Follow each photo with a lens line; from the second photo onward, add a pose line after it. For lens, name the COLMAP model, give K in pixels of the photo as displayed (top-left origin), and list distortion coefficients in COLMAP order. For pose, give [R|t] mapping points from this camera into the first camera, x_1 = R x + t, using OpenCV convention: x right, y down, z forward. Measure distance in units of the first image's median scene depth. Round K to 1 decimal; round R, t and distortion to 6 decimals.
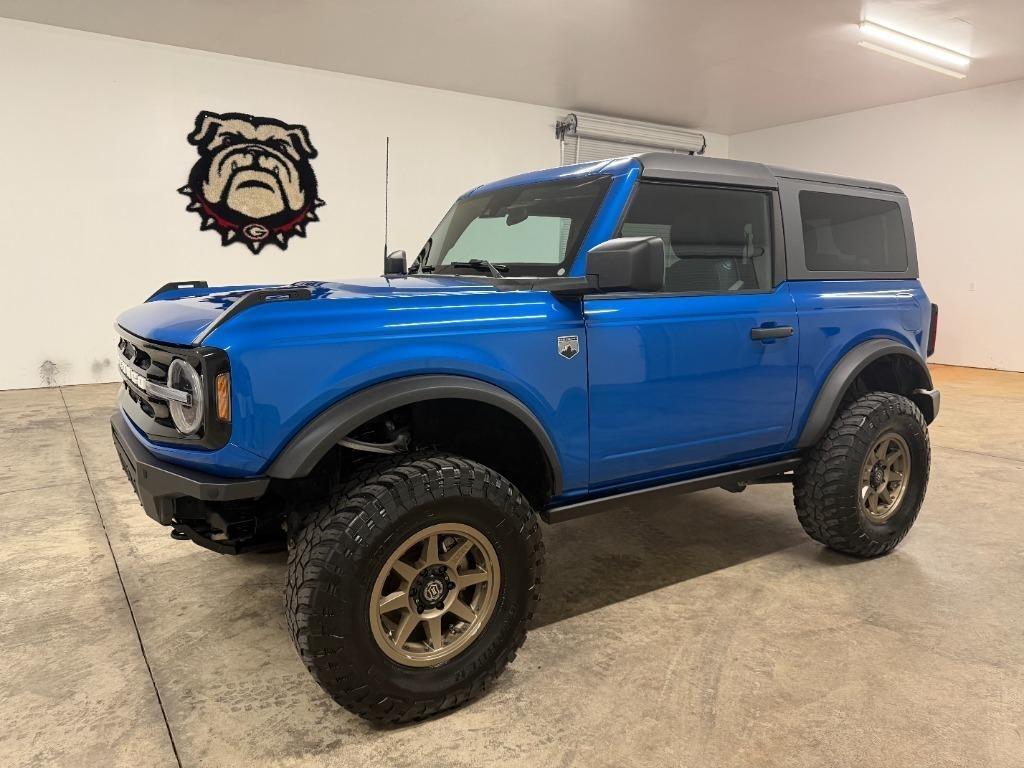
lens RADIAL K [[722.7, 0, 520.8], [0, 722.7, 384.7], [0, 0, 1]] dist [0.021438, -0.025389]
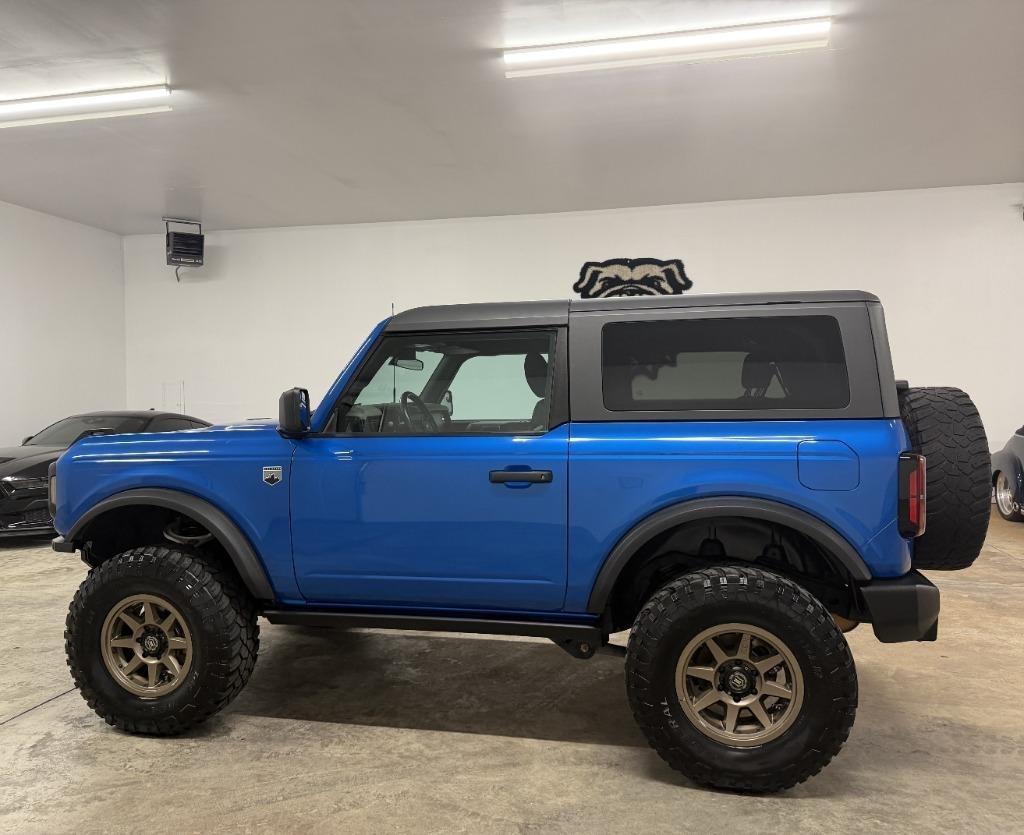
lens RADIAL K [[787.4, 0, 514.8], [0, 787.4, 409.6], [0, 0, 1]] dist [0.023977, -0.025856]
pose [[0.696143, -0.003078, -0.717897, 0.372766], [-0.091756, 0.991408, -0.093226, -0.022191], [0.712016, 0.130770, 0.689879, 0.096039]]
